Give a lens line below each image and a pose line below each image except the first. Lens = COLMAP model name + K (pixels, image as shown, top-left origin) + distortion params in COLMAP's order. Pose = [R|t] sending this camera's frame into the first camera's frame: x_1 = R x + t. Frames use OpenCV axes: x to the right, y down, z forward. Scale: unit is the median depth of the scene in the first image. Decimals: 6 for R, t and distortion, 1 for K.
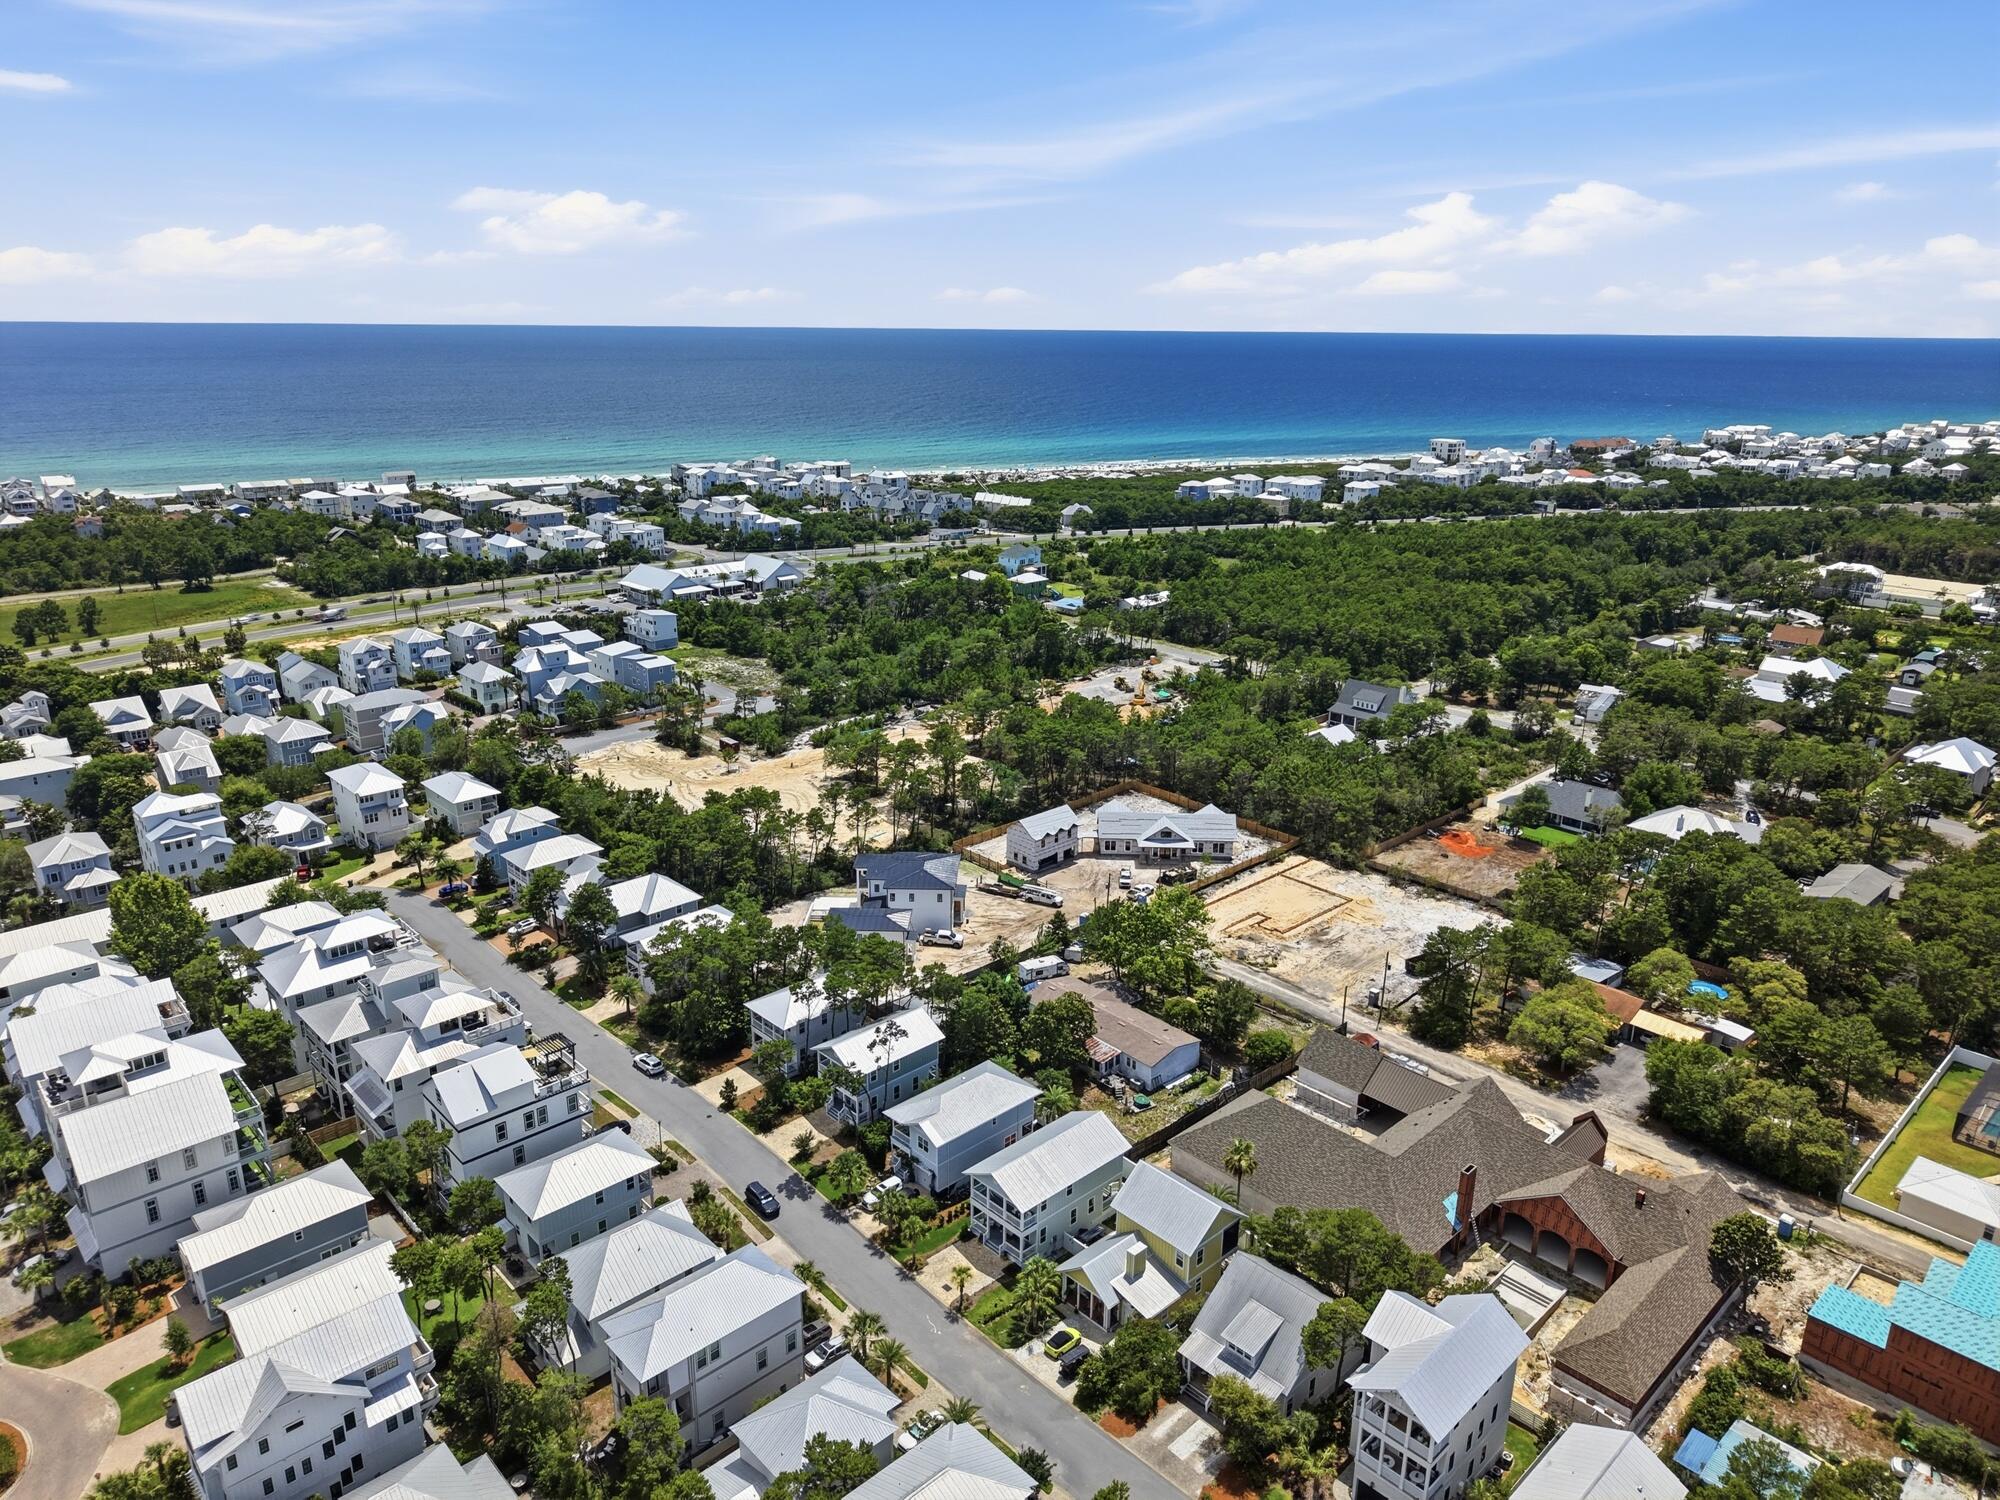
lens RADIAL K [[1319.5, 0, 984.2], [0, 1319.5, 742.4], [0, 0, 1]] dist [0.027113, -0.011779]
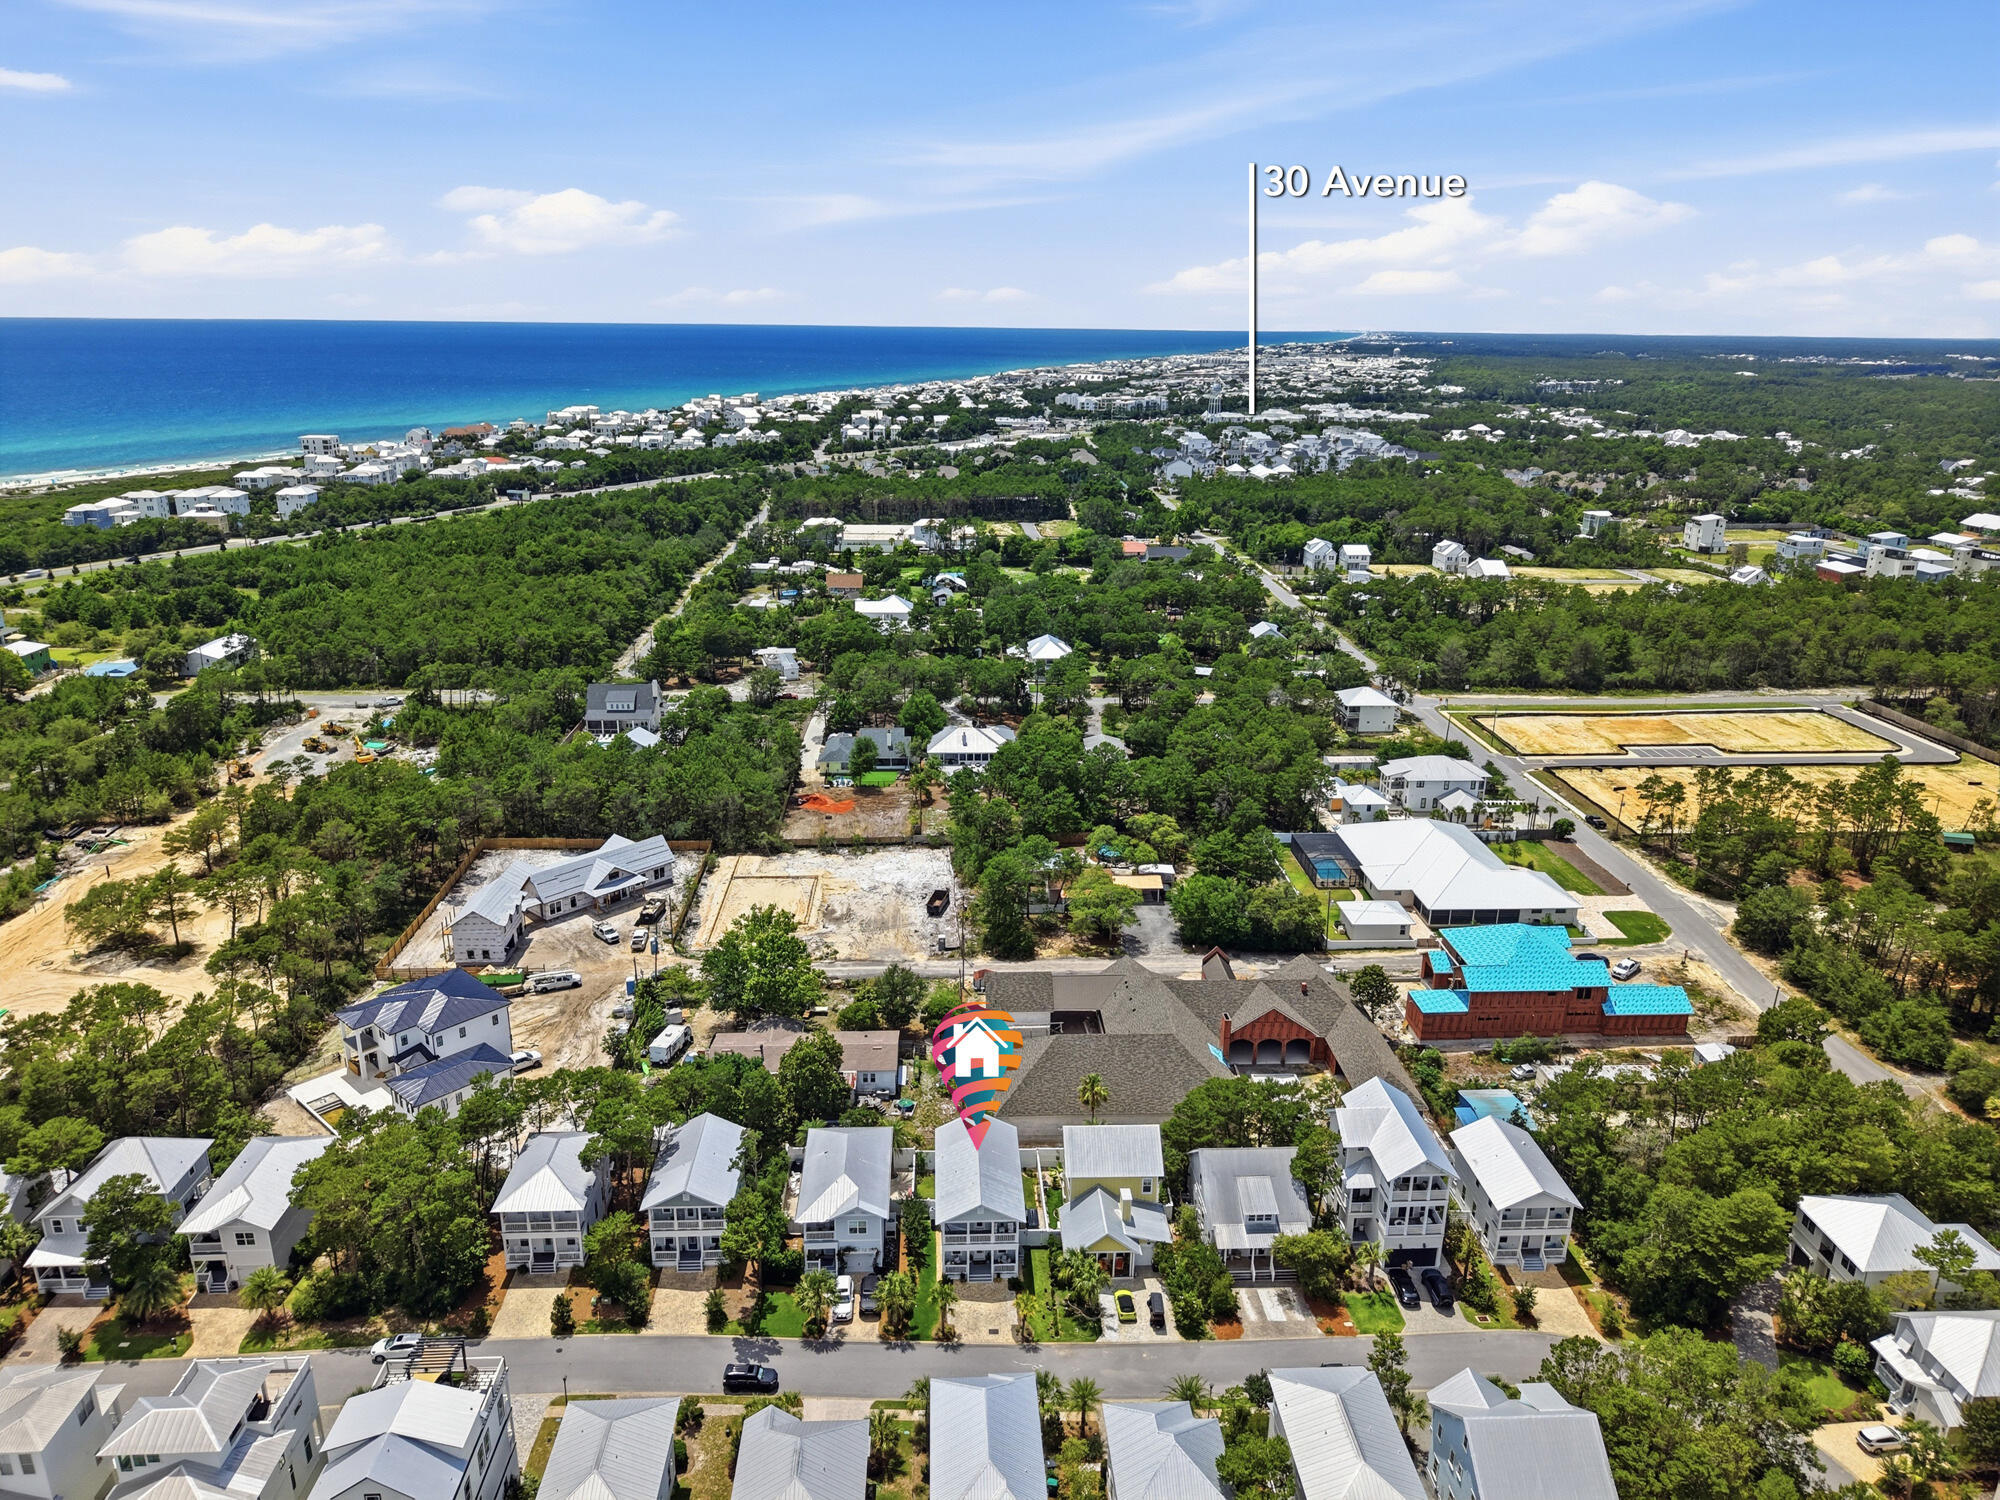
lens RADIAL K [[1319.5, 0, 985.4], [0, 1319.5, 755.4], [0, 0, 1]] dist [0.027113, -0.011779]
pose [[0.657719, -0.237417, 0.714870, -0.311105], [0.223659, 0.967784, 0.115634, -0.057219], [-0.719293, 0.083832, 0.689631, 0.142523]]
